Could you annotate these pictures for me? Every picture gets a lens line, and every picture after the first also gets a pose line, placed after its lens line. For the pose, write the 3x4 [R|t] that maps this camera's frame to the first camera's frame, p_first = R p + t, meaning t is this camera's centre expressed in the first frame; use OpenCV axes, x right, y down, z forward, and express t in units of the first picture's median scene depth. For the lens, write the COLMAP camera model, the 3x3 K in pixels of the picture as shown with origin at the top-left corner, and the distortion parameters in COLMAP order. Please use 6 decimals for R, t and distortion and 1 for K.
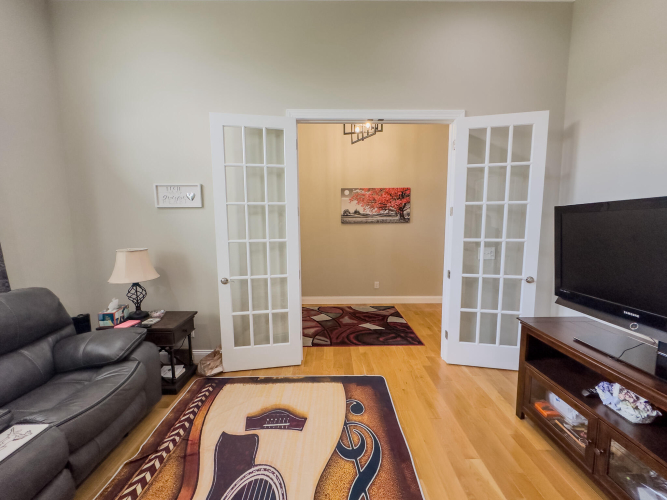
lens RADIAL K [[267.4, 0, 328.4], [0, 267.4, 250.6], [0, 0, 1]] dist [-0.003538, 0.001192]
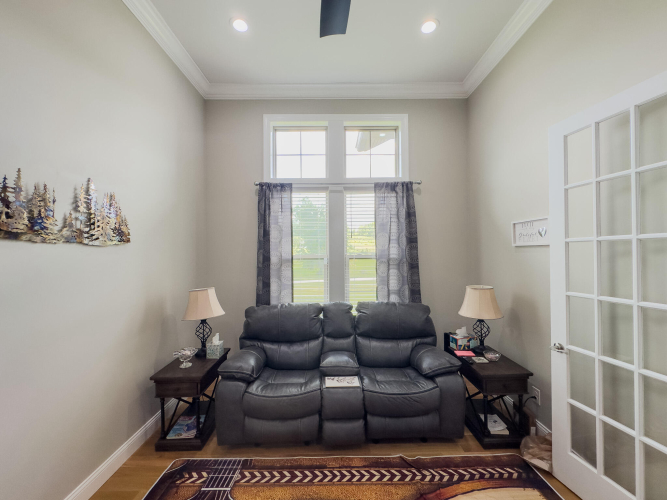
lens RADIAL K [[267.4, 0, 333.8], [0, 267.4, 251.6], [0, 0, 1]] dist [-0.003538, 0.001192]
pose [[0.021216, 0.000531, -0.999775, 0.313429], [-0.092600, 0.995702, -0.001436, -0.085395], [0.995477, 0.092609, 0.021174, 0.358072]]
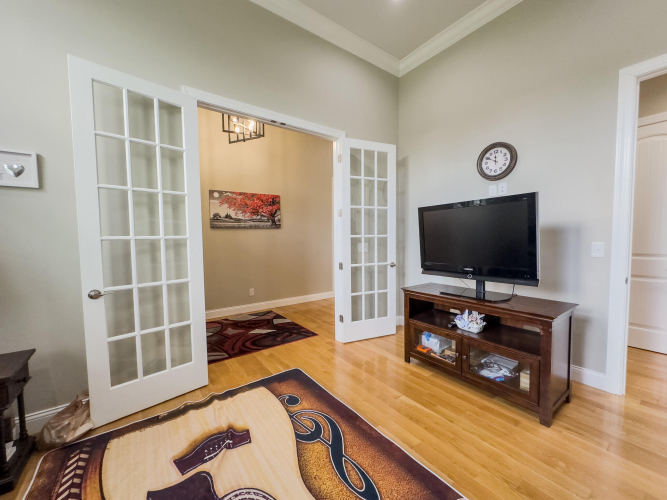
lens RADIAL K [[267.4, 0, 336.1], [0, 267.4, 250.4], [0, 0, 1]] dist [-0.003538, 0.001192]
pose [[0.811436, -0.035421, 0.583367, -0.278307], [0.067158, 0.997201, -0.032865, 0.062684], [-0.580570, 0.065846, 0.811543, 0.050551]]
